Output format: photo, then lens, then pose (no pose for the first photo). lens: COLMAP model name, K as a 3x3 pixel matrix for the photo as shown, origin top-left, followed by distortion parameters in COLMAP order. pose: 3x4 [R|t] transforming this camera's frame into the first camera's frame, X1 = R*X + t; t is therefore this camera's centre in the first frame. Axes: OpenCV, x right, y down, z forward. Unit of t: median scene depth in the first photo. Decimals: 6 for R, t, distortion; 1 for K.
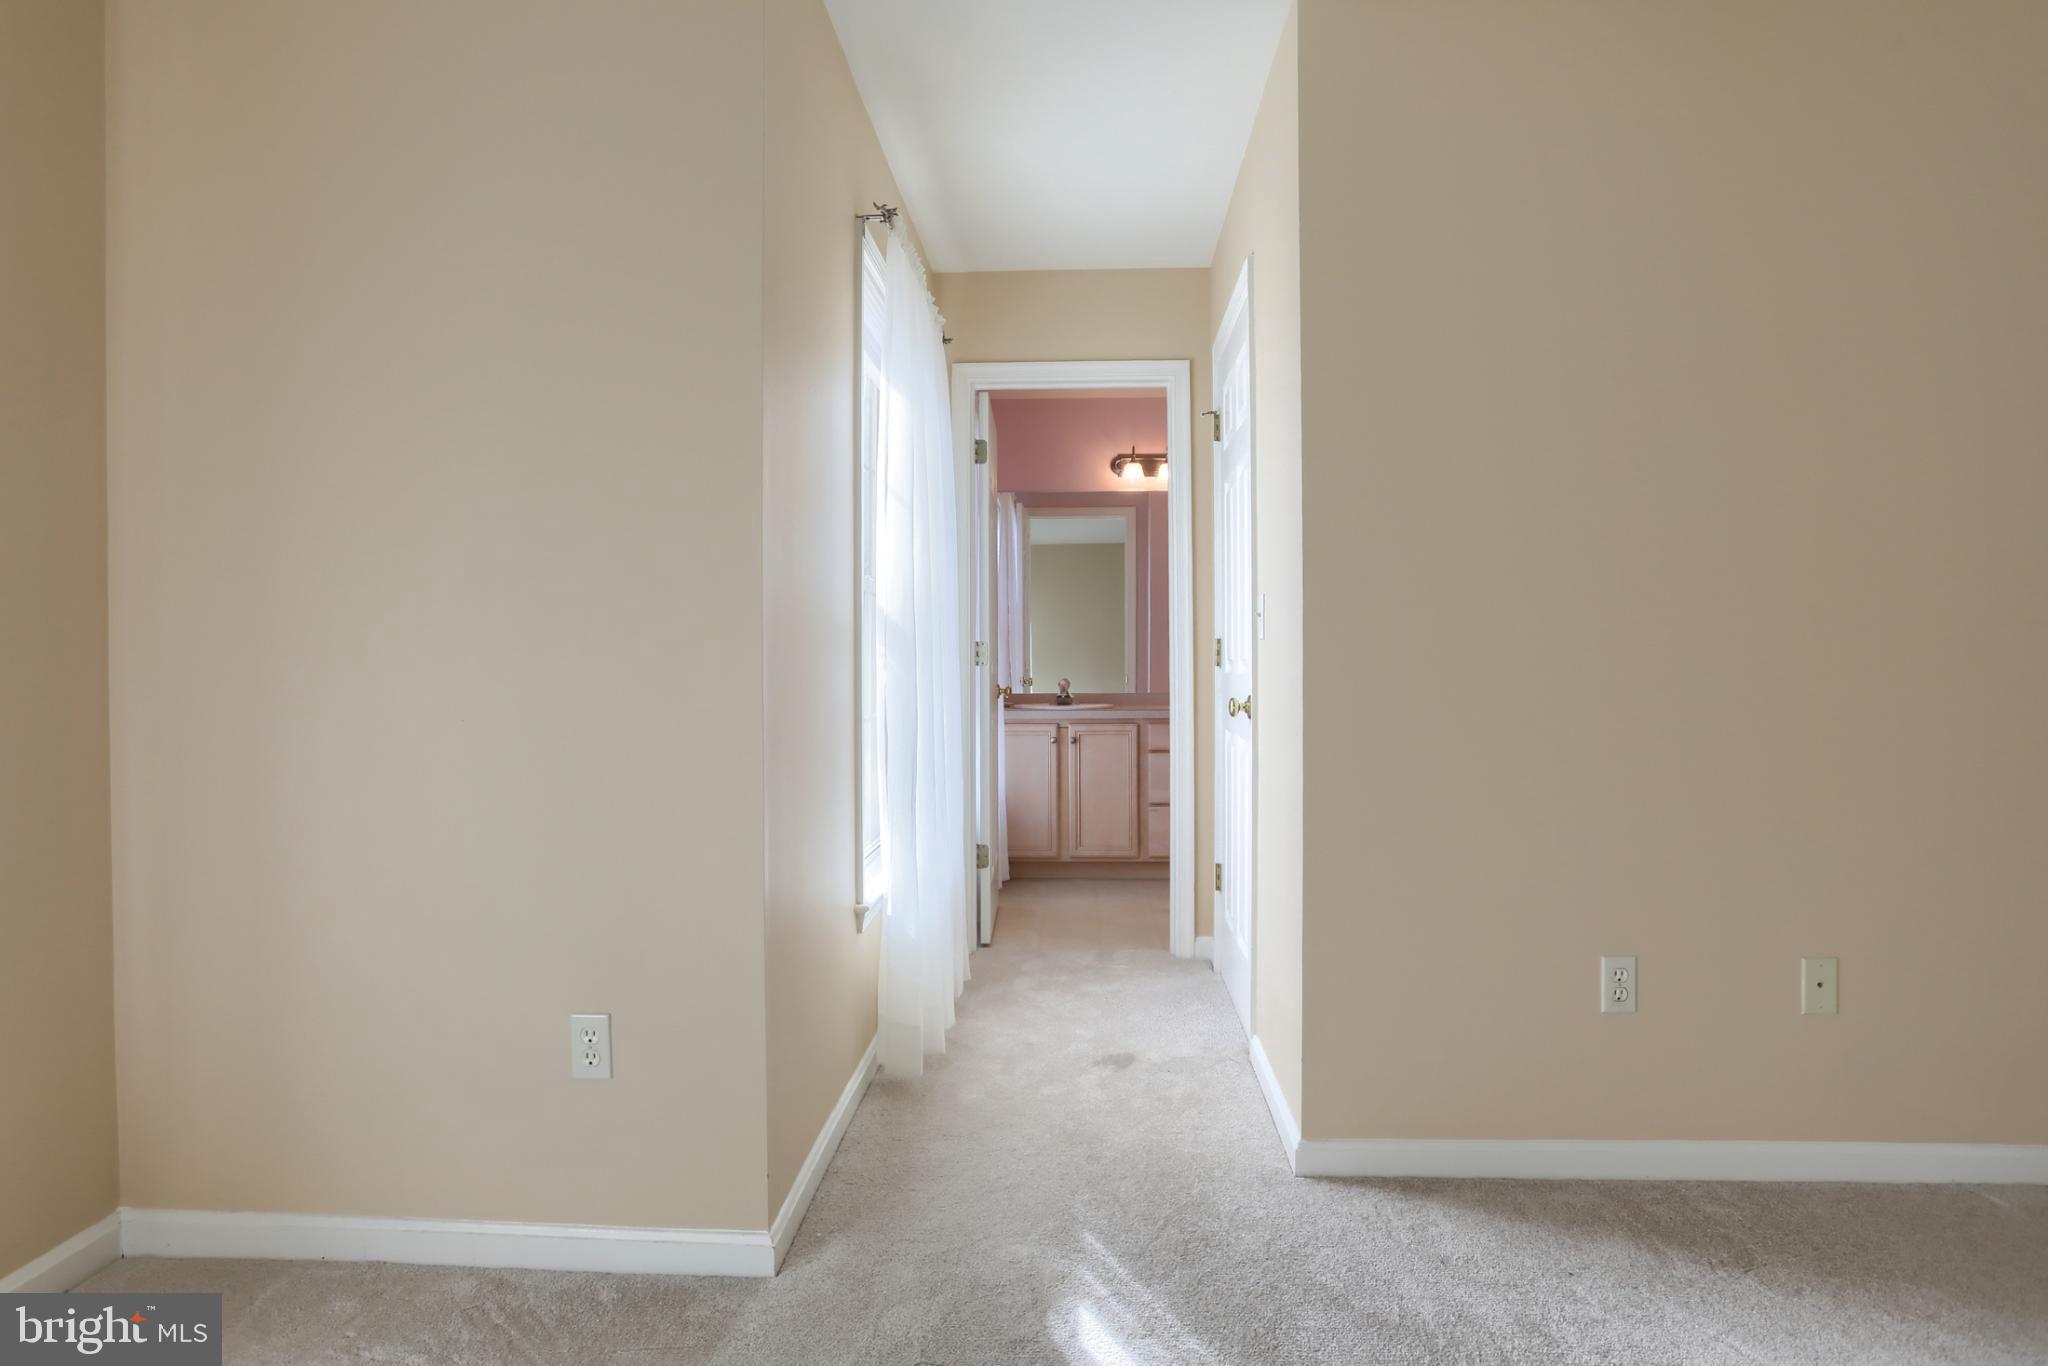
lens RADIAL K [[1072.2, 0, 1016.4], [0, 1072.2, 675.1], [0, 0, 1]] dist [-0.081393, 0.040926]
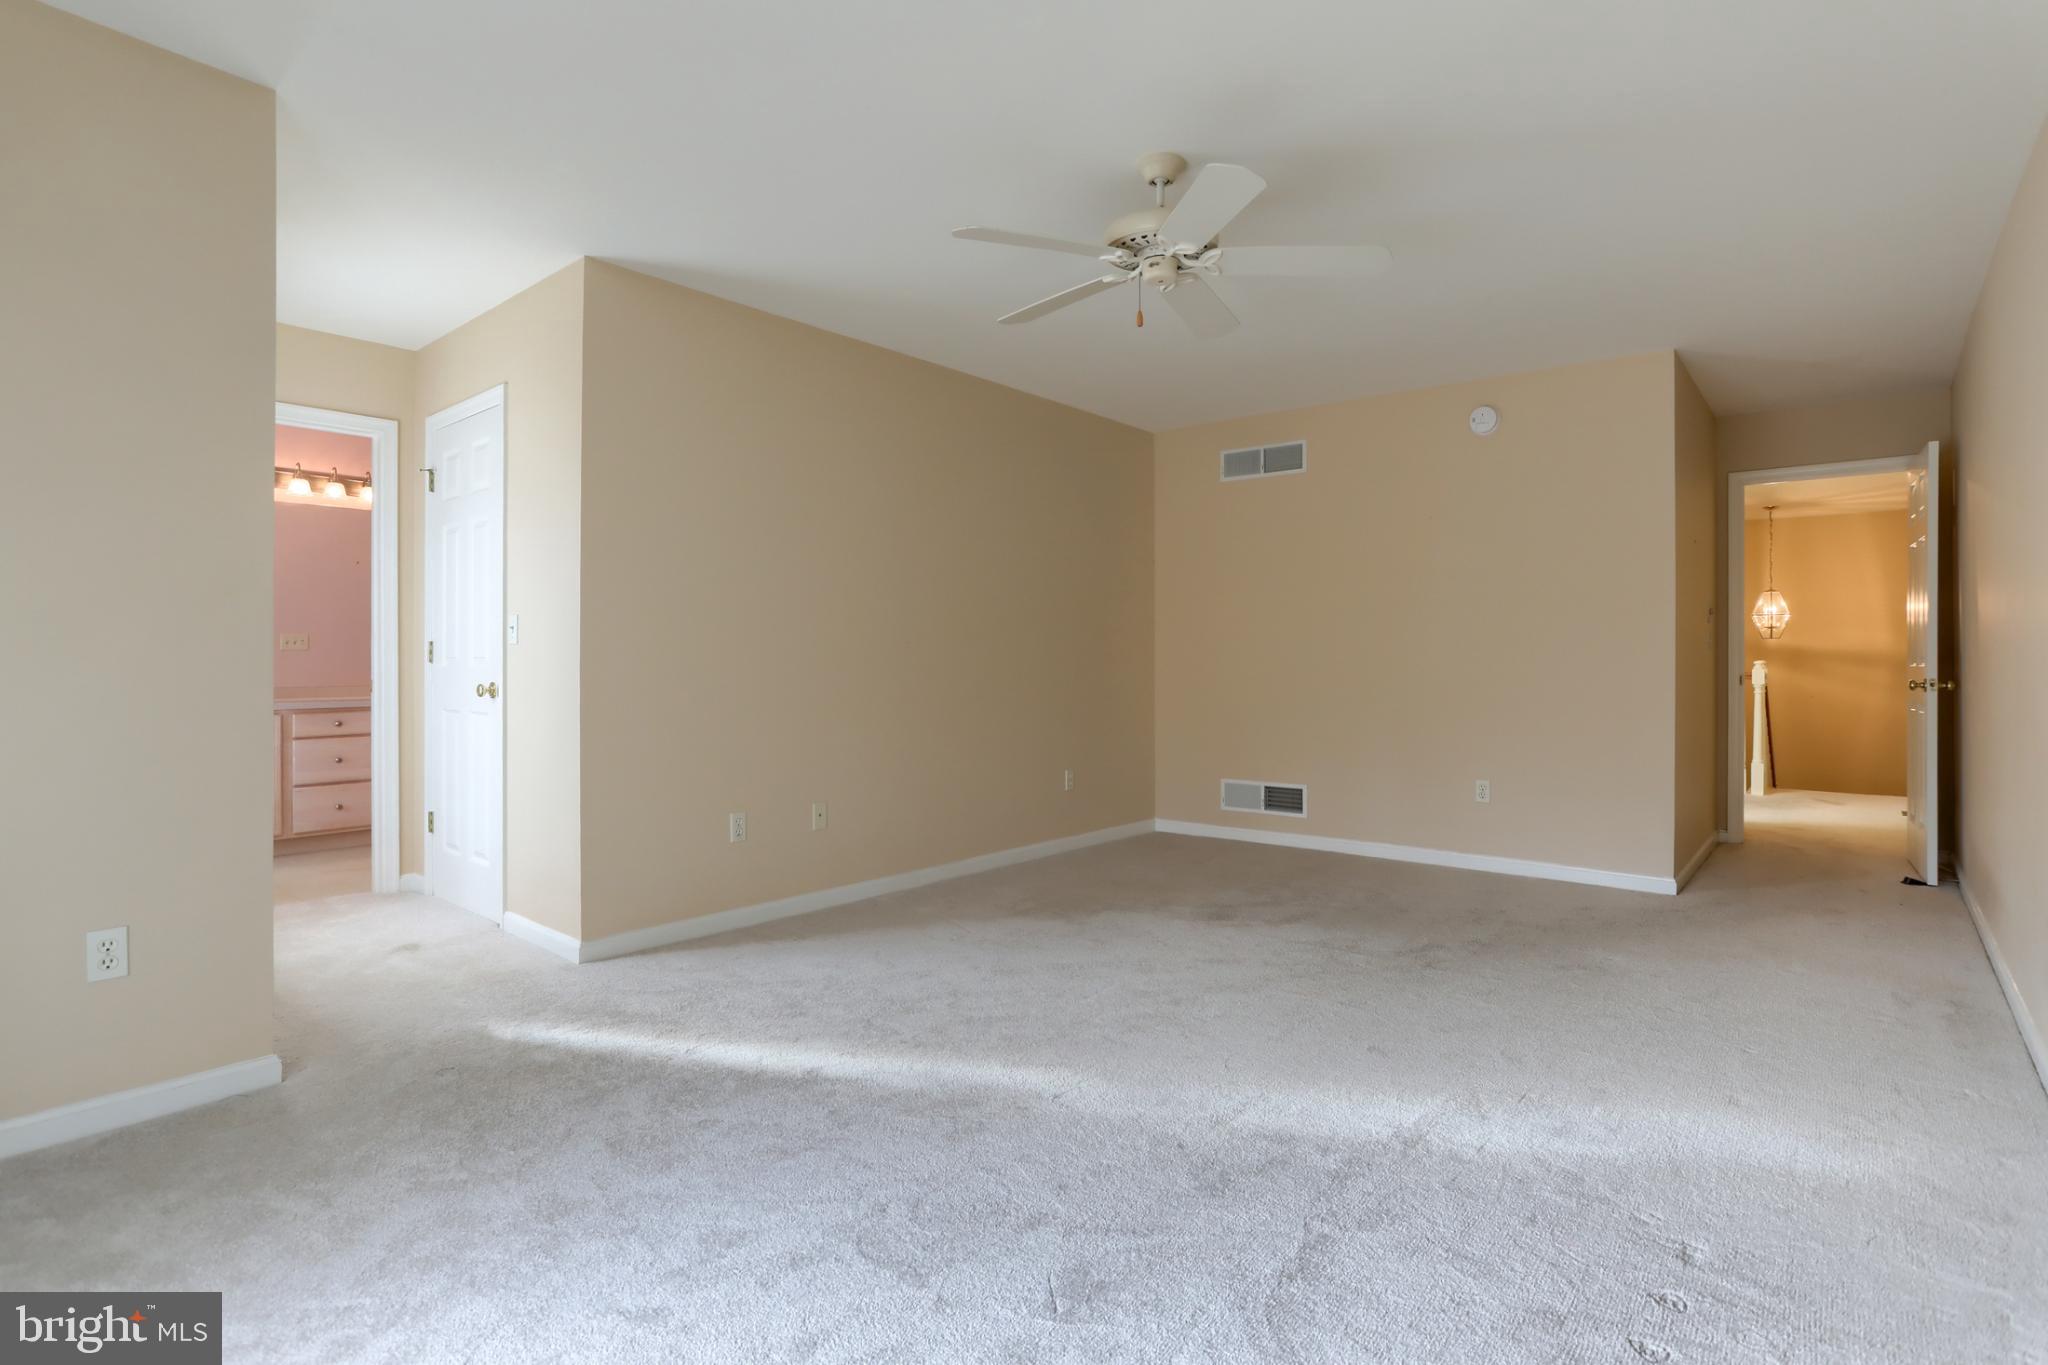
lens RADIAL K [[1019.7, 0, 1026.1], [0, 1019.7, 671.9], [0, 0, 1]] dist [-0.052140, 0.030045]
pose [[0.595096, -0.003912, 0.803645, -0.375195], [0.003007, 0.999992, 0.002641, 0.002755], [-0.803649, 0.000845, 0.595103, -0.335557]]
